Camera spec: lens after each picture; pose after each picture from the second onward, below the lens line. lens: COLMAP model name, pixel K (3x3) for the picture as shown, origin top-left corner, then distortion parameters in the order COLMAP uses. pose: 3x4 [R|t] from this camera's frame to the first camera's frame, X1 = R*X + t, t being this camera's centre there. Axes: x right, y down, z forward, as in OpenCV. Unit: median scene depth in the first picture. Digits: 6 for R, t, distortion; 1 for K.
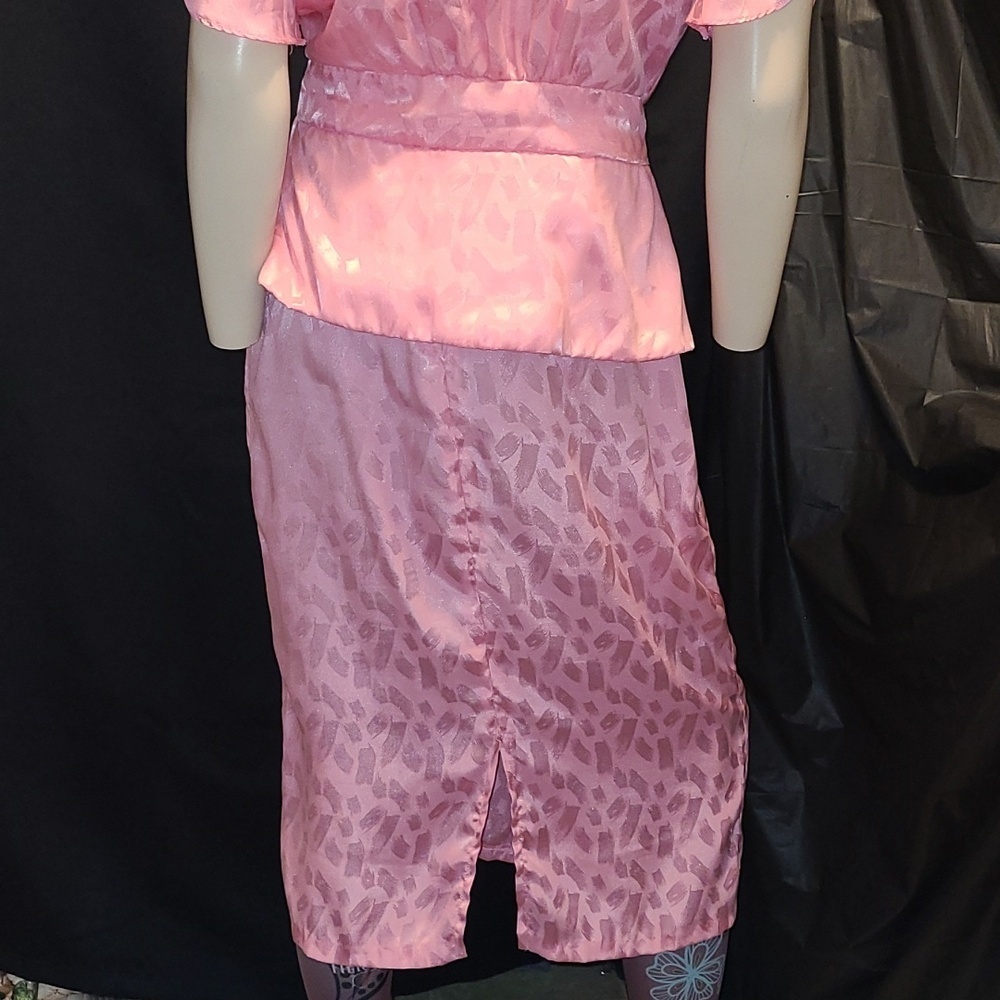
lens RADIAL K [[1530.0, 0, 500.0], [0, 1530.0, 500.0], [0, 0, 1]] dist [0.025344, 0.053069]
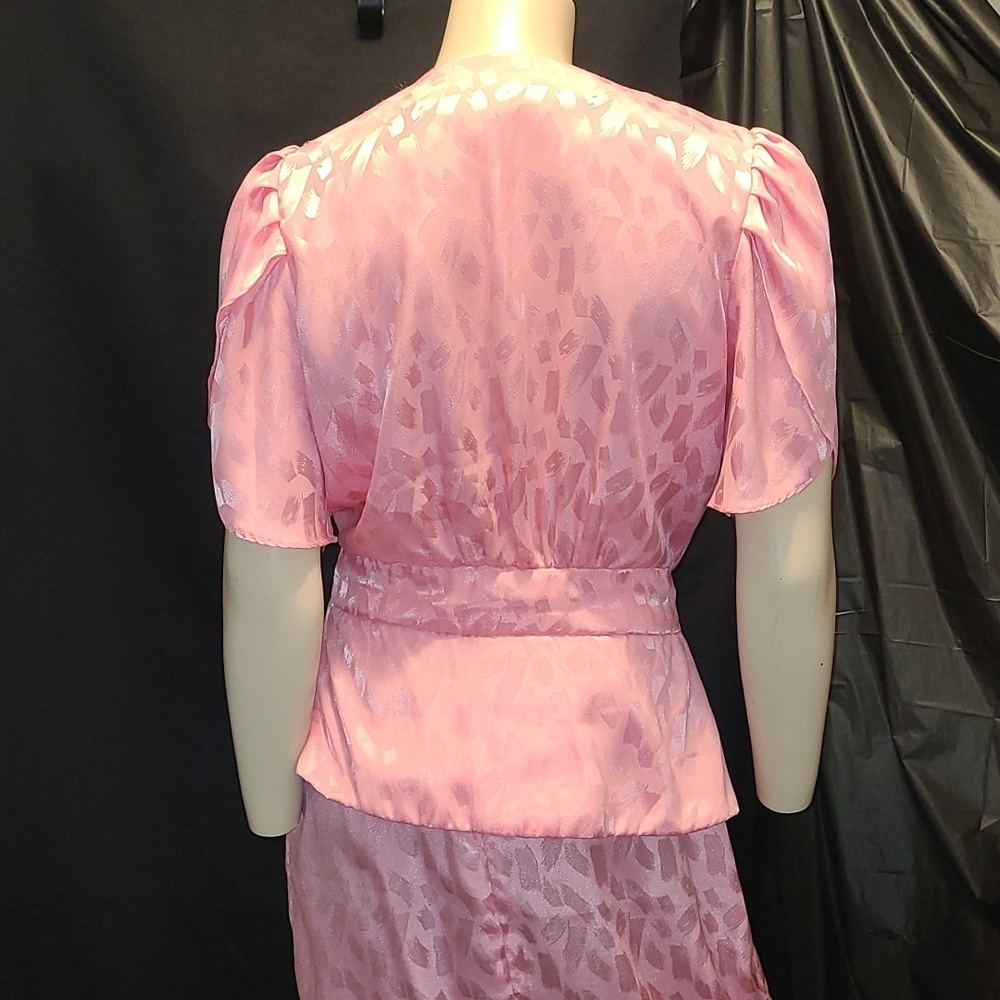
lens RADIAL K [[1530.0, 0, 500.0], [0, 1530.0, 500.0], [0, 0, 1]] dist [0.025344, 0.053069]
pose [[0.998411, -0.047946, -0.029595, 0.012790], [0.042717, 0.986624, -0.157316, -0.154222], [0.036742, 0.155802, 0.987105, -0.007804]]
